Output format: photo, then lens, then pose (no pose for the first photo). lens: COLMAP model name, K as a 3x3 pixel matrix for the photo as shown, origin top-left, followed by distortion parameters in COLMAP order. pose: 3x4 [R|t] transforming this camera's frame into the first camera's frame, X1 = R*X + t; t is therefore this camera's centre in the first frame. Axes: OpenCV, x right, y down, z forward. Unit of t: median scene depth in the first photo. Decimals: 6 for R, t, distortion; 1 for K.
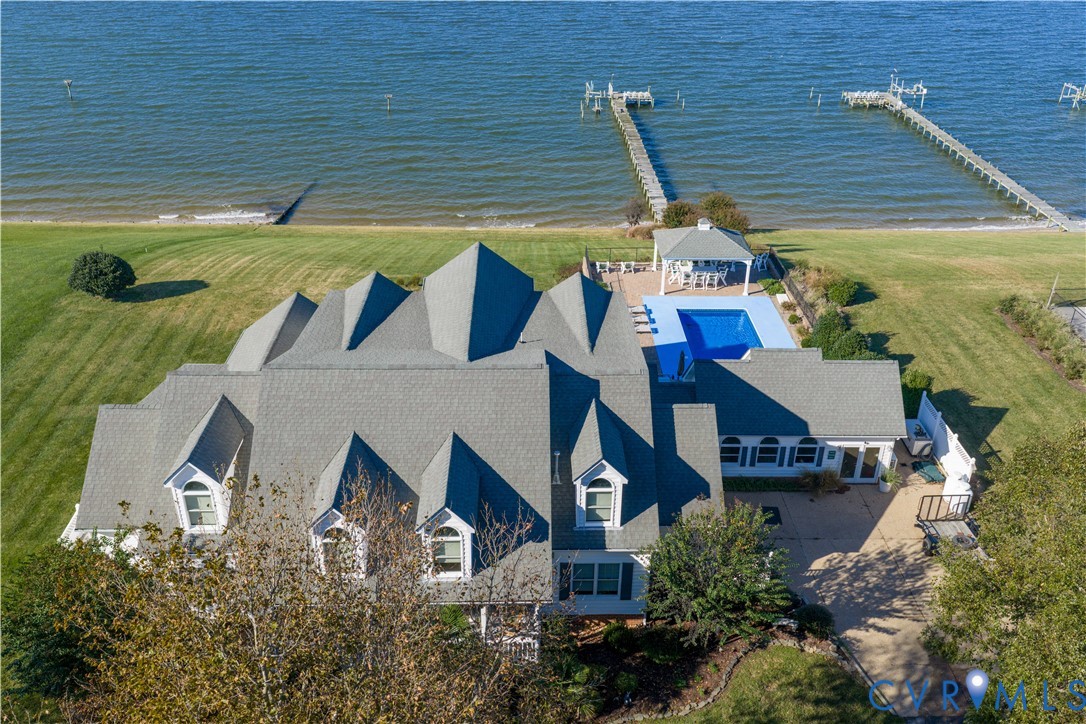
lens RADIAL K [[895.2, 0, 543.0], [0, 895.2, 362.0], [0, 0, 1]] dist [0.008550, 0.004286]
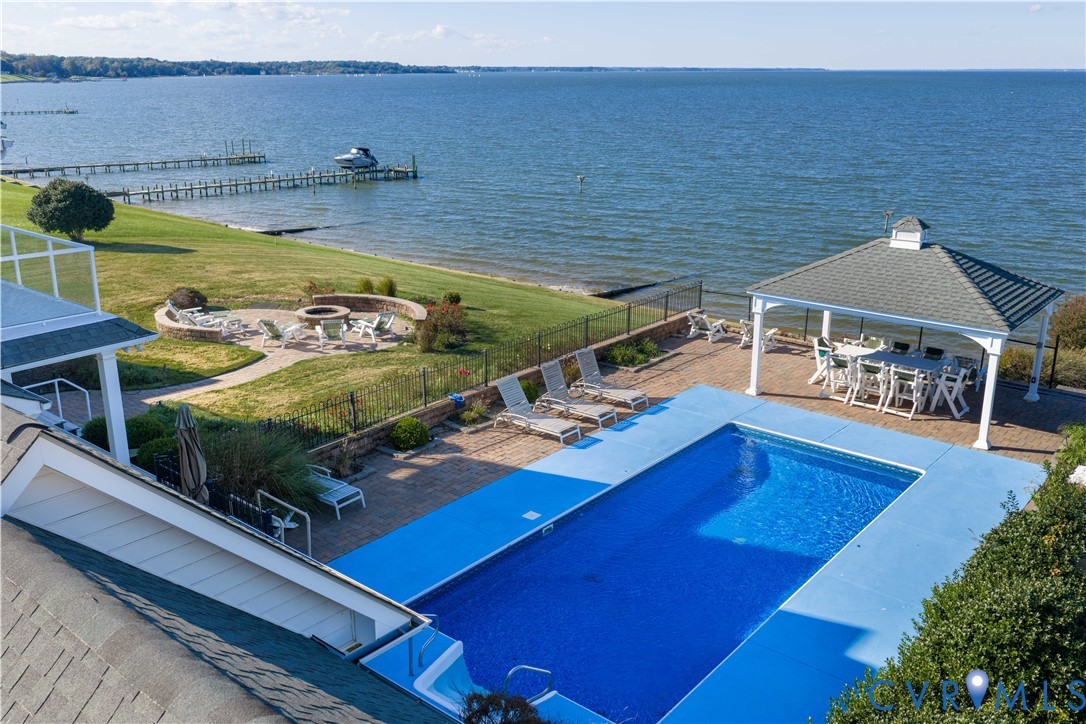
lens RADIAL K [[935.4, 0, 551.9], [0, 935.4, 352.1], [0, 0, 1]] dist [0.012076, 0.002973]
pose [[0.767105, 0.177179, -0.616570, 0.324724], [-0.308002, 0.944806, -0.111699, -0.022341], [0.562748, 0.275589, 0.779336, 0.662591]]
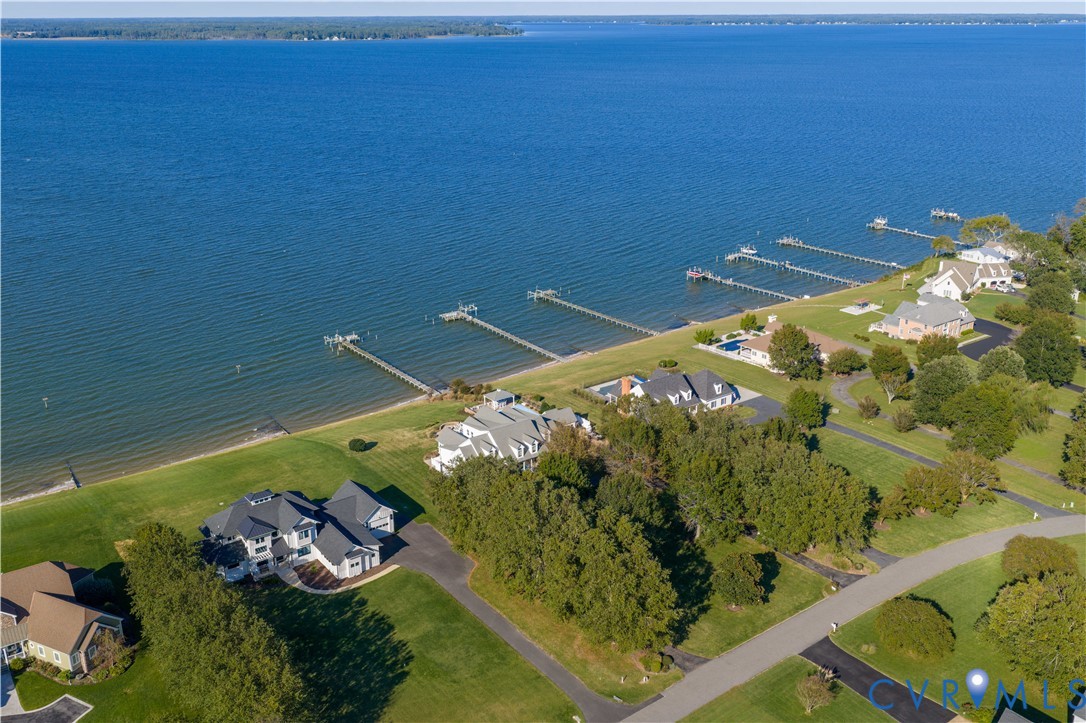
lens RADIAL K [[993.8, 0, 543.0], [0, 993.8, 361.5], [0, 0, 1]] dist [0.001859, -0.001323]
pose [[0.809679, -0.210073, 0.547986, -1.774149], [0.297448, 0.951818, -0.074613, 0.086056], [-0.505909, 0.223410, 0.833153, -2.340896]]
